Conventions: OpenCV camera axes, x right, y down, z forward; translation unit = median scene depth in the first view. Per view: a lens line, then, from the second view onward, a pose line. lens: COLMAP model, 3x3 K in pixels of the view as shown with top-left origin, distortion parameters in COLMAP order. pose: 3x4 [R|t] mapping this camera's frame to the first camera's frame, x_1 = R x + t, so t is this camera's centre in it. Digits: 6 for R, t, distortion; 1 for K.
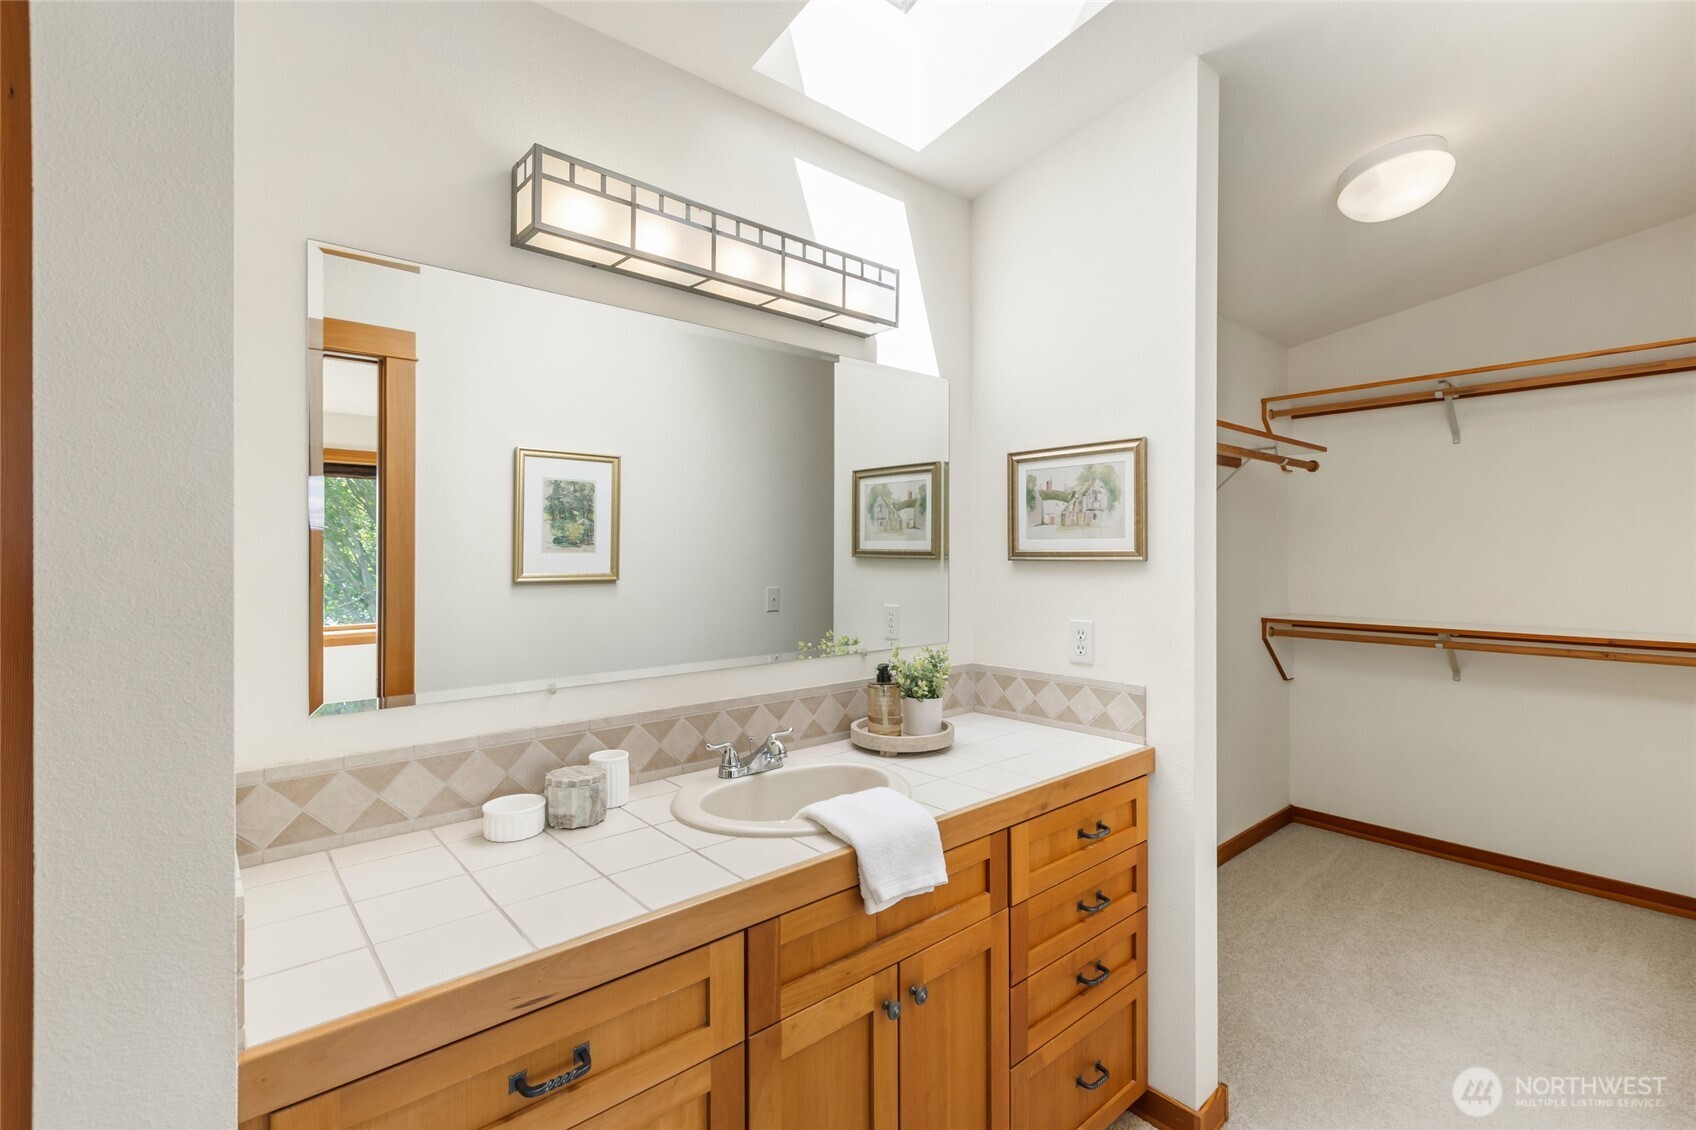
lens RADIAL K [[754.4, 0, 843.2], [0, 754.4, 552.4], [0, 0, 1]] dist [0.001983, 0.000105]
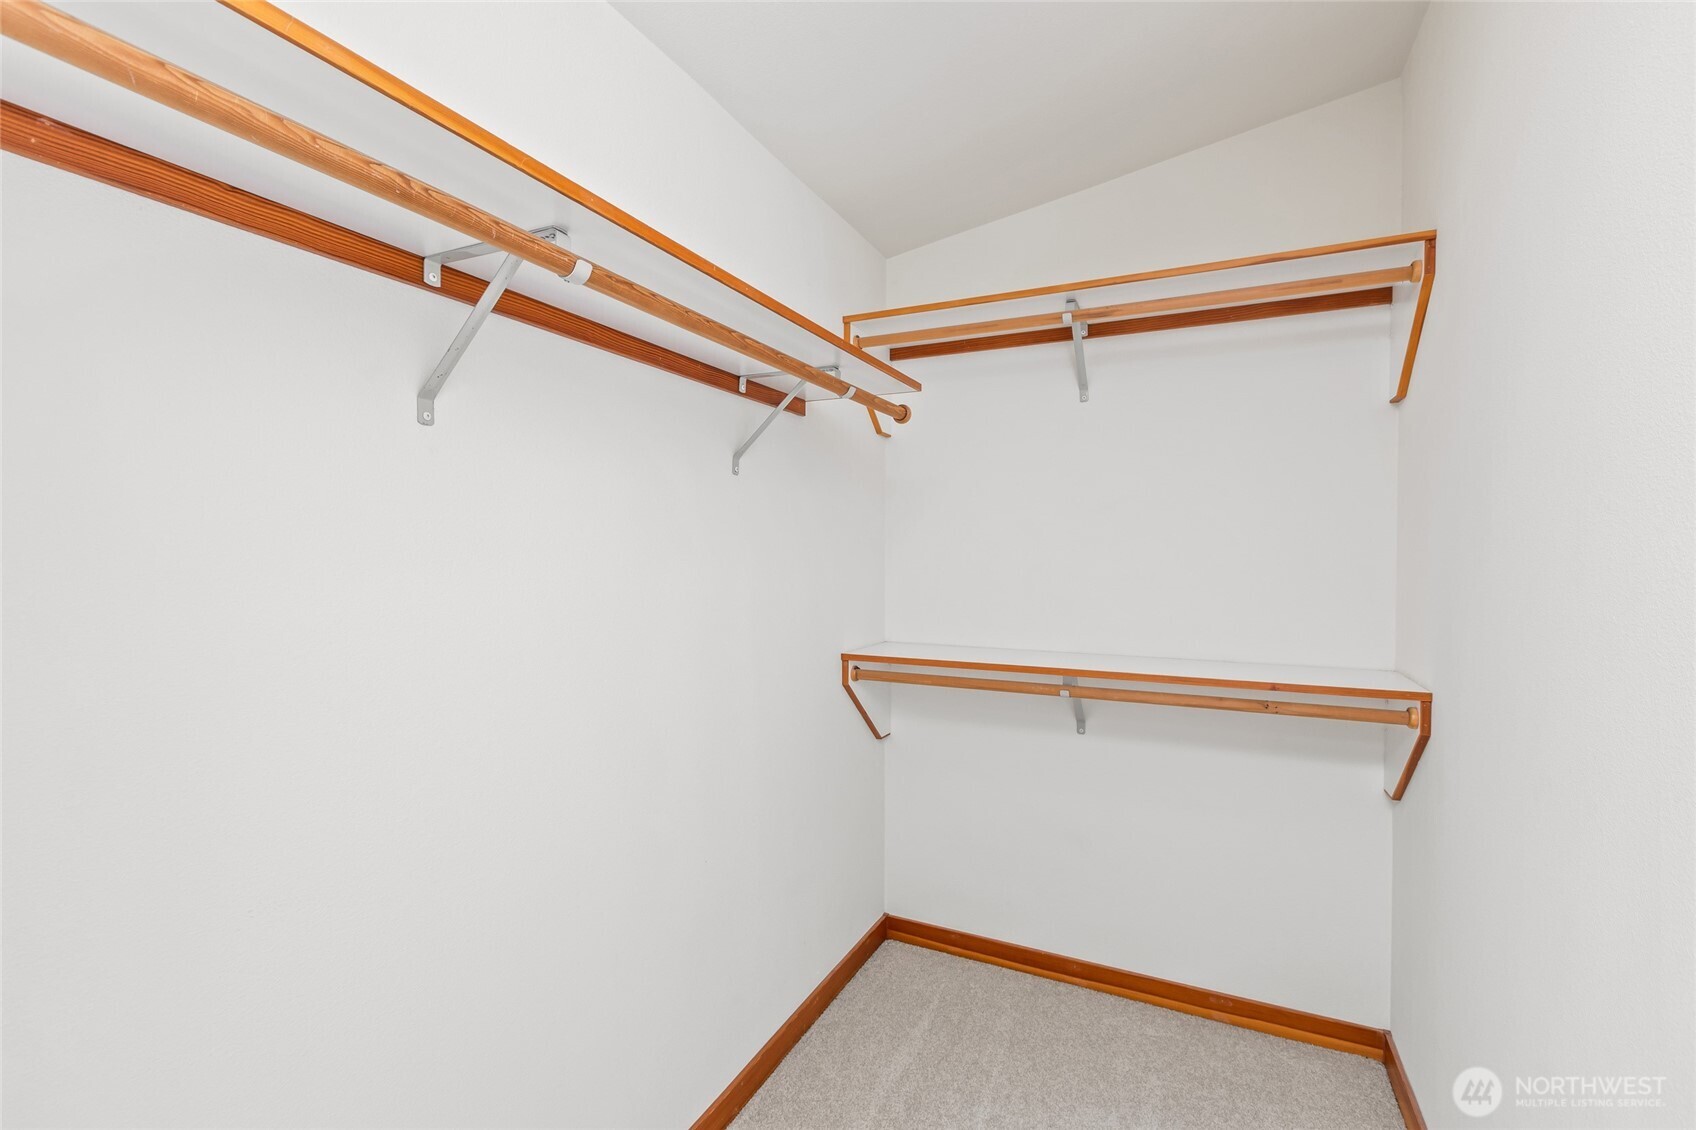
lens RADIAL K [[754.4, 0, 849.4], [0, 754.4, 565.8], [0, 0, 1]] dist [0.001983, 0.000105]
pose [[0.914775, 0.001350, 0.403960, 0.322627], [-0.006240, 0.999922, 0.010790, 0.004339], [-0.403914, -0.012392, 0.914713, 0.436718]]
